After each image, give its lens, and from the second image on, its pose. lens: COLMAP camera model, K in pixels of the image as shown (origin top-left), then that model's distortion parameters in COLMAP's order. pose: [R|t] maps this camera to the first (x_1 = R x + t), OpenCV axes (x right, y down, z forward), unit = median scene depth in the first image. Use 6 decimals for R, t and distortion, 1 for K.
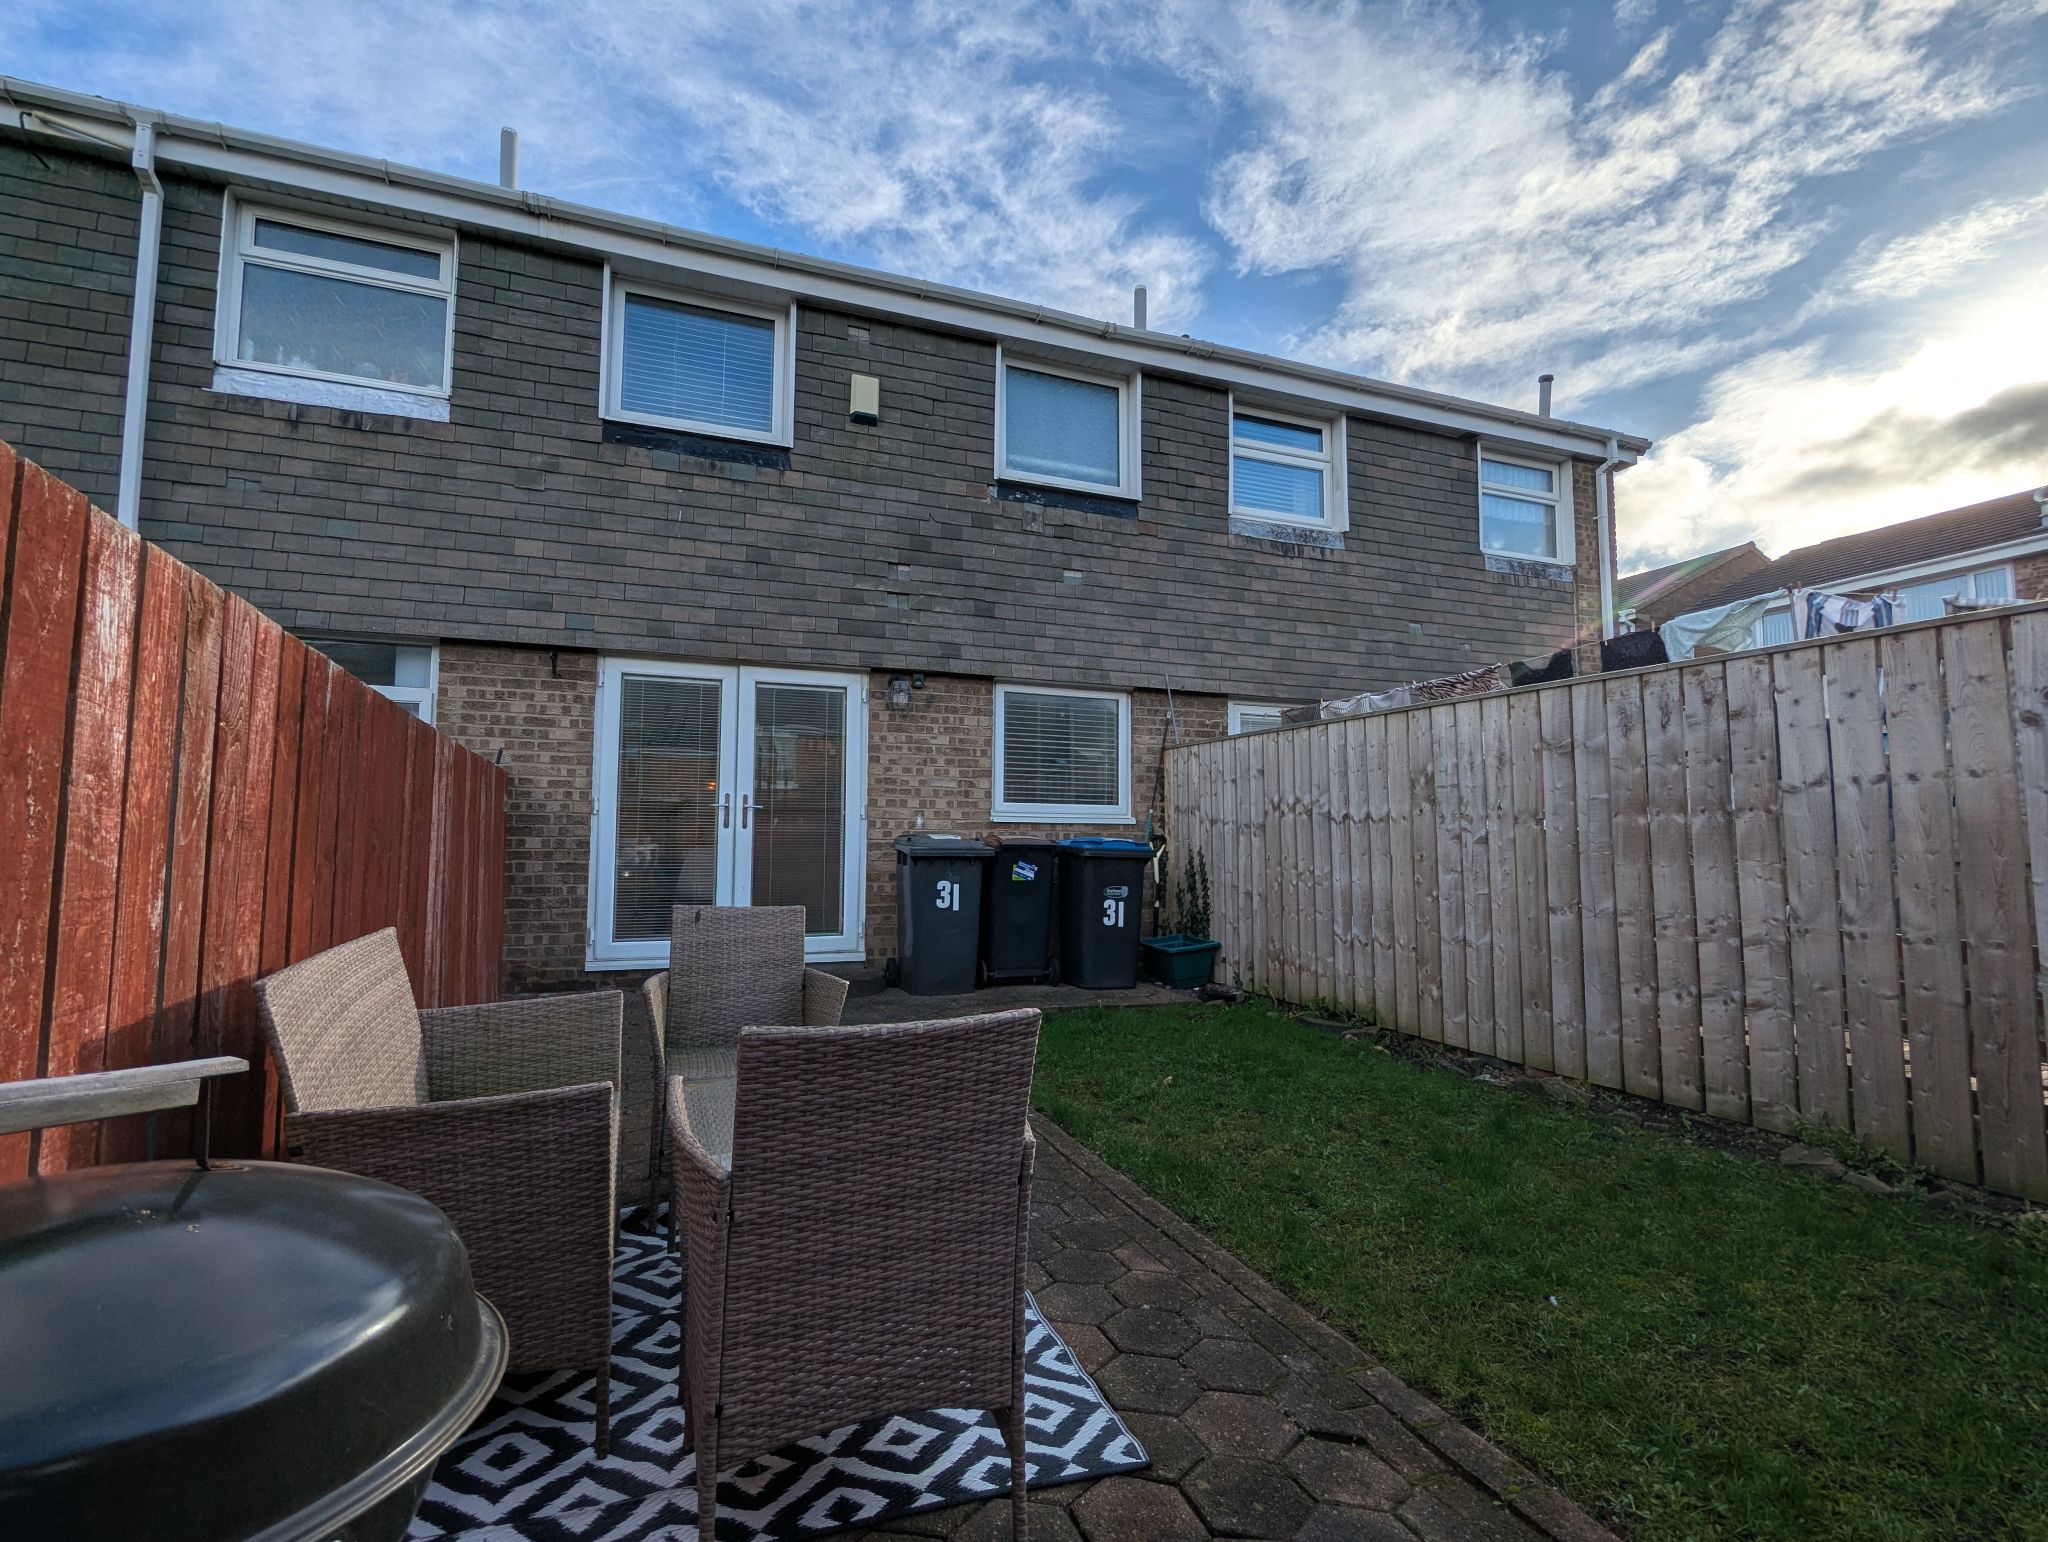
lens RADIAL K [[964.2, 0, 1024.0], [0, 964.2, 771.0], [0, 0, 1]] dist [0.001752, 0.000199]
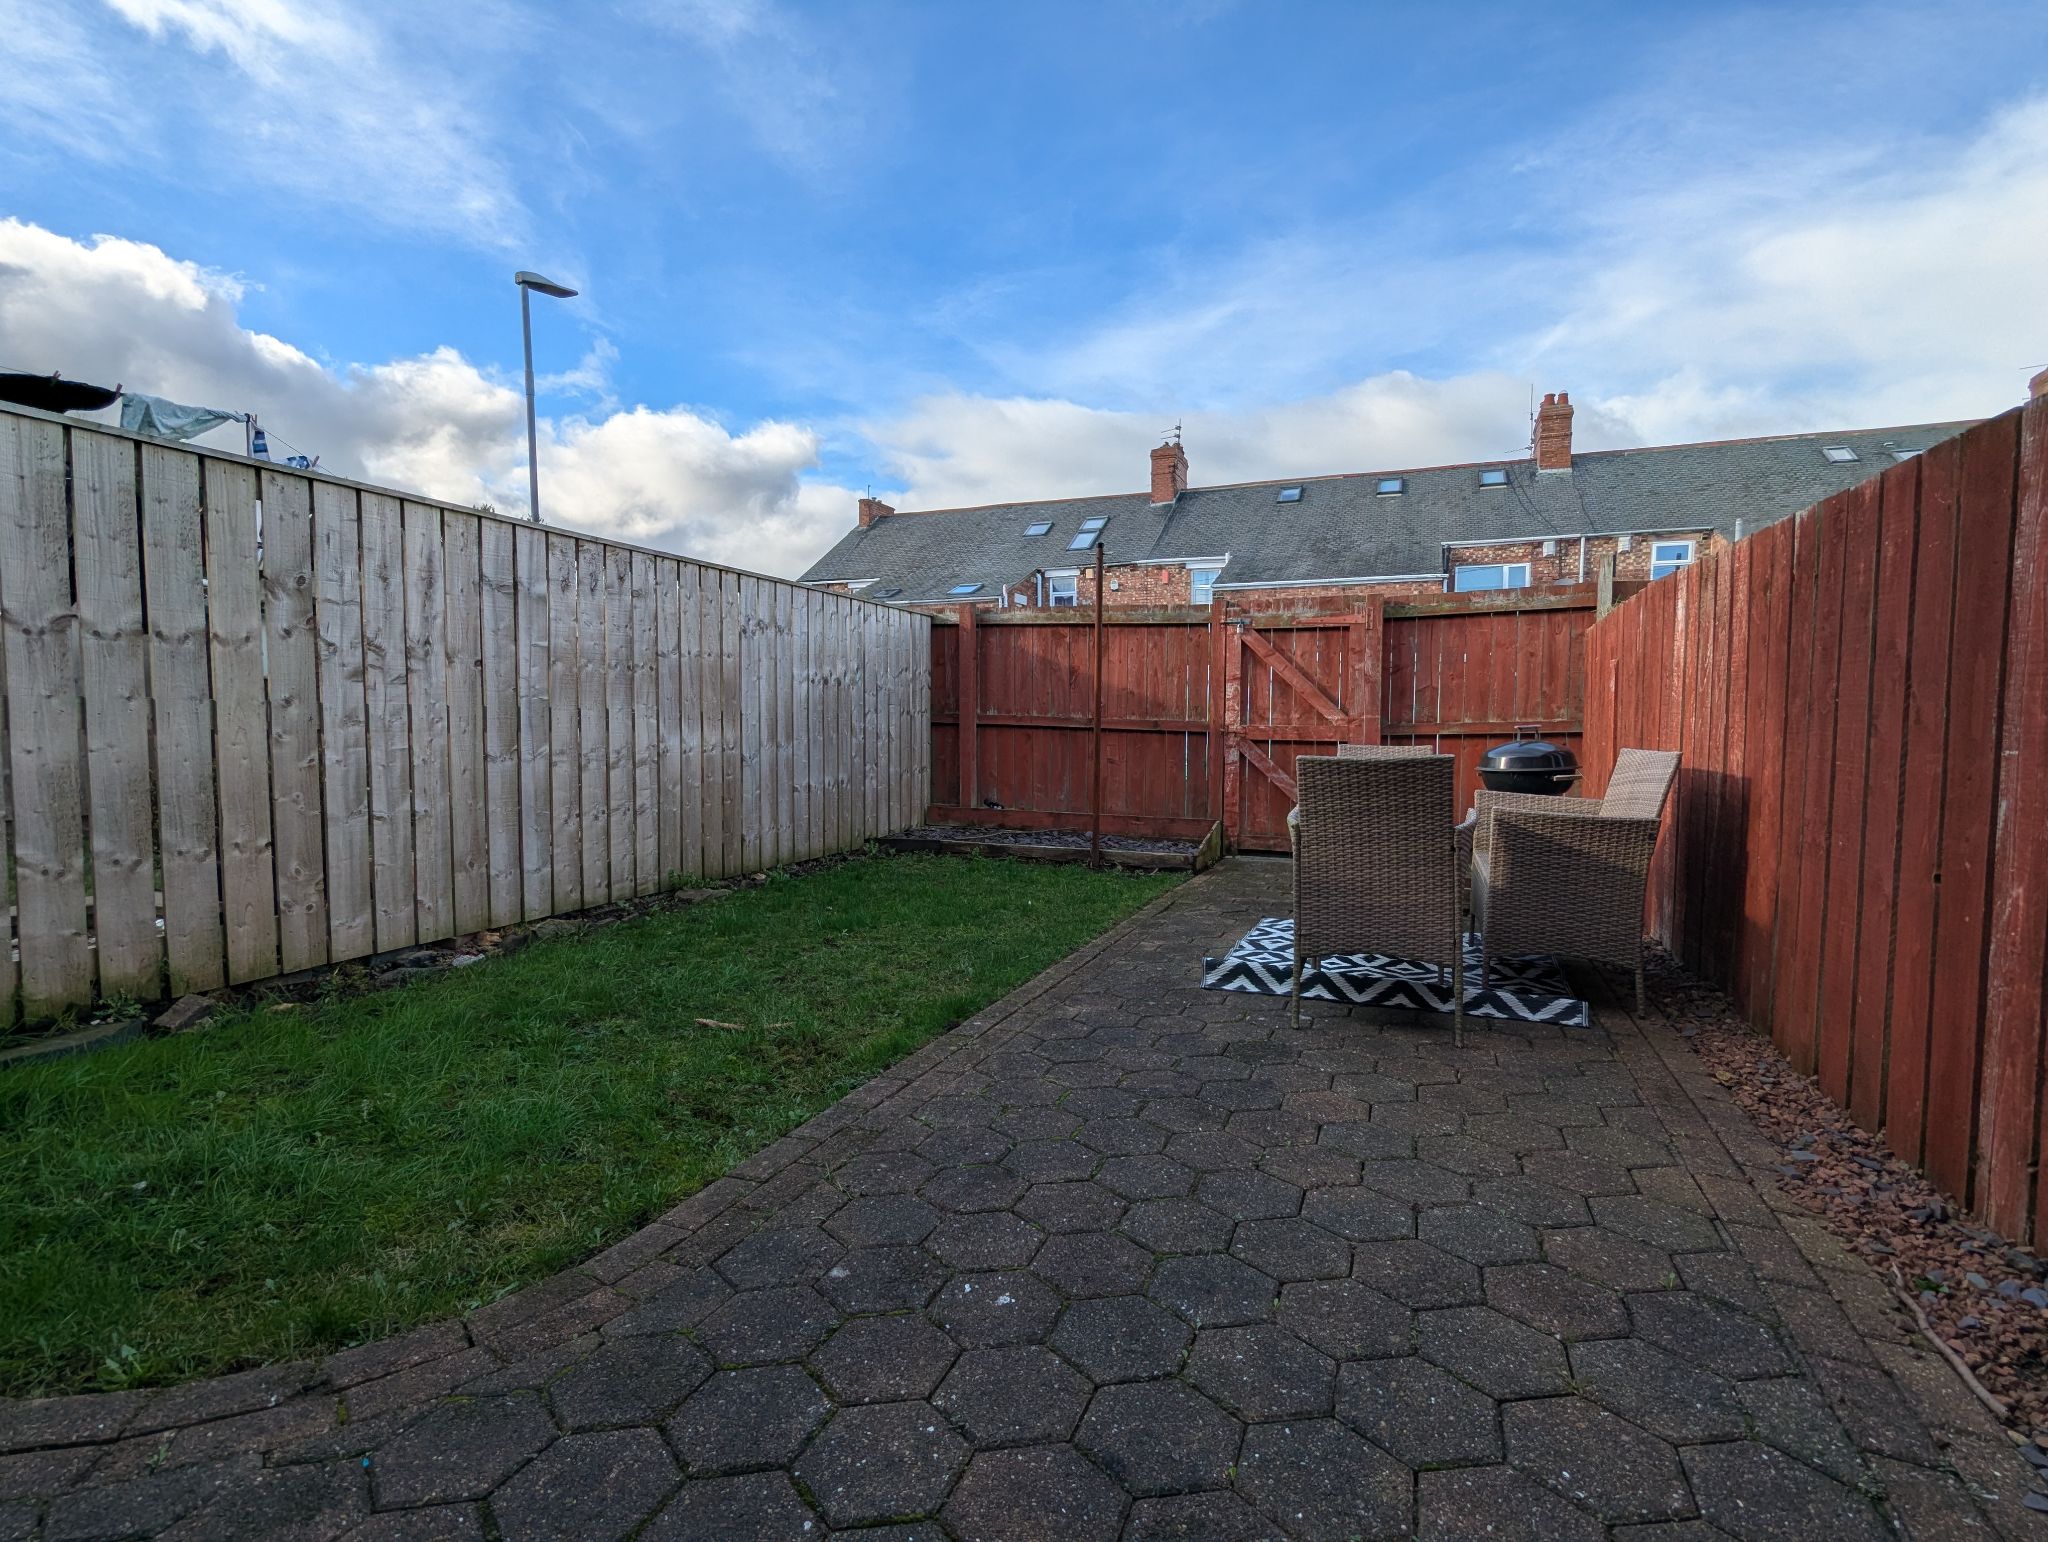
lens RADIAL K [[964.2, 0, 1024.0], [0, 964.2, 771.0], [0, 0, 1]] dist [0.001752, 0.000199]
pose [[-0.723977, -0.043260, 0.688466, -0.491817], [-0.054796, 0.998484, 0.005117, 0.128167], [-0.687644, -0.034020, -0.725250, 1.374291]]
